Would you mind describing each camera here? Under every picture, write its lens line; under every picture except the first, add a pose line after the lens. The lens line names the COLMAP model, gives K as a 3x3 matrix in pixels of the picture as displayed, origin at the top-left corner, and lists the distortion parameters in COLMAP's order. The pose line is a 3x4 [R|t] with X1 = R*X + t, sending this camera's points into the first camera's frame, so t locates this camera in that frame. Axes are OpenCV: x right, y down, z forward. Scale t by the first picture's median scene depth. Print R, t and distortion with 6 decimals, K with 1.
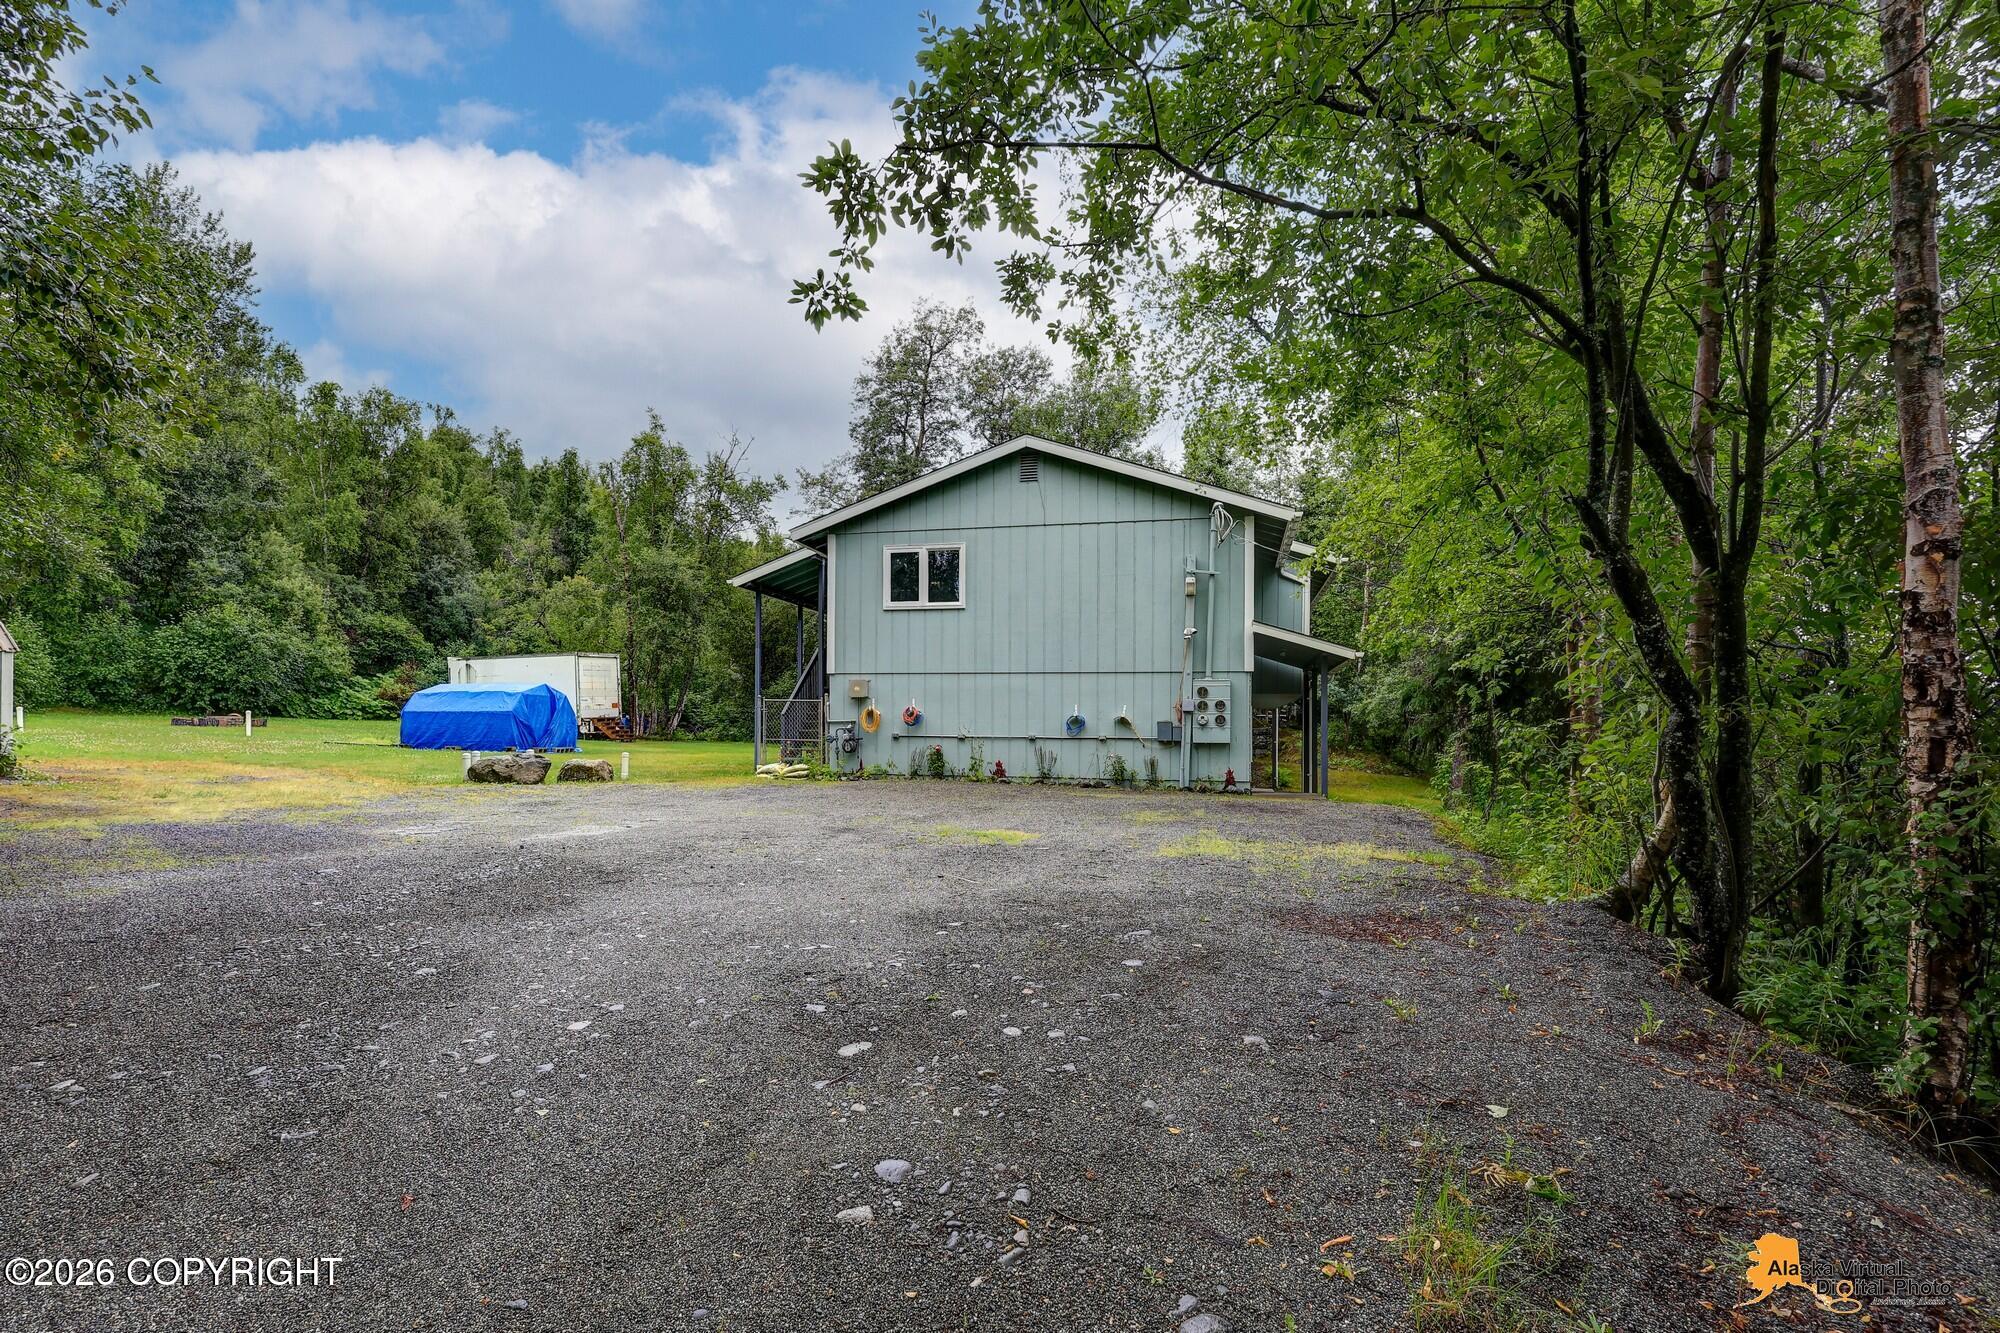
lens RADIAL K [[1039.9, 0, 1003.9], [0, 1039.9, 751.2], [0, 0, 1]] dist [-0.000349, 0.000564]
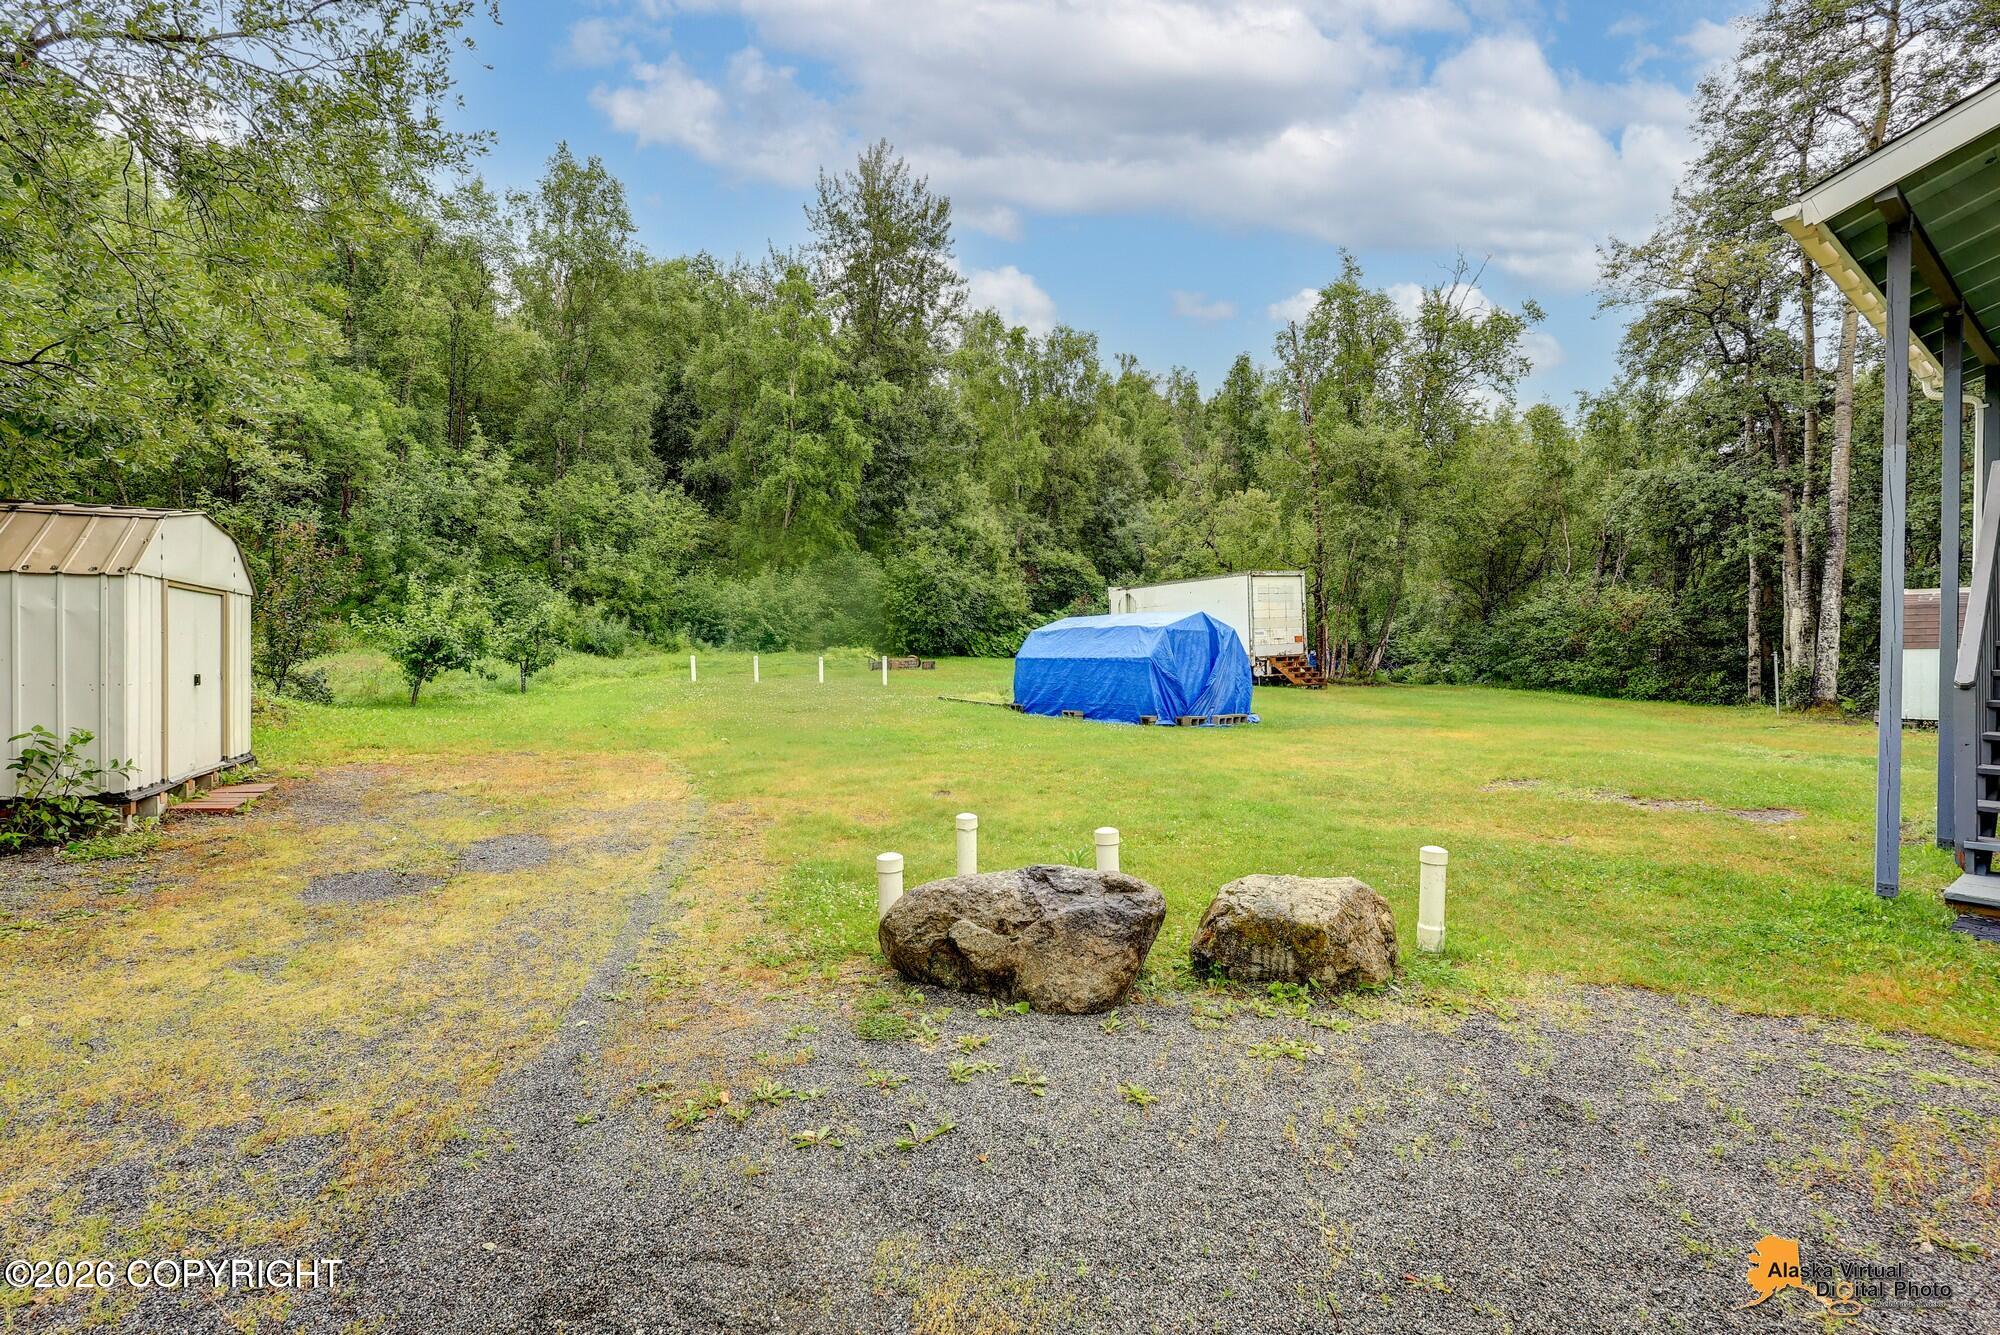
lens RADIAL K [[921.1, 0, 1000.0], [0, 921.1, 667.5], [0, 0, 1]] dist [0.000271, 0.000108]
pose [[0.794491, 0.000494, -0.607276, -0.129286], [-0.004235, 0.999980, -0.004727, -0.017924], [0.607261, 0.006327, 0.794477, 0.311285]]
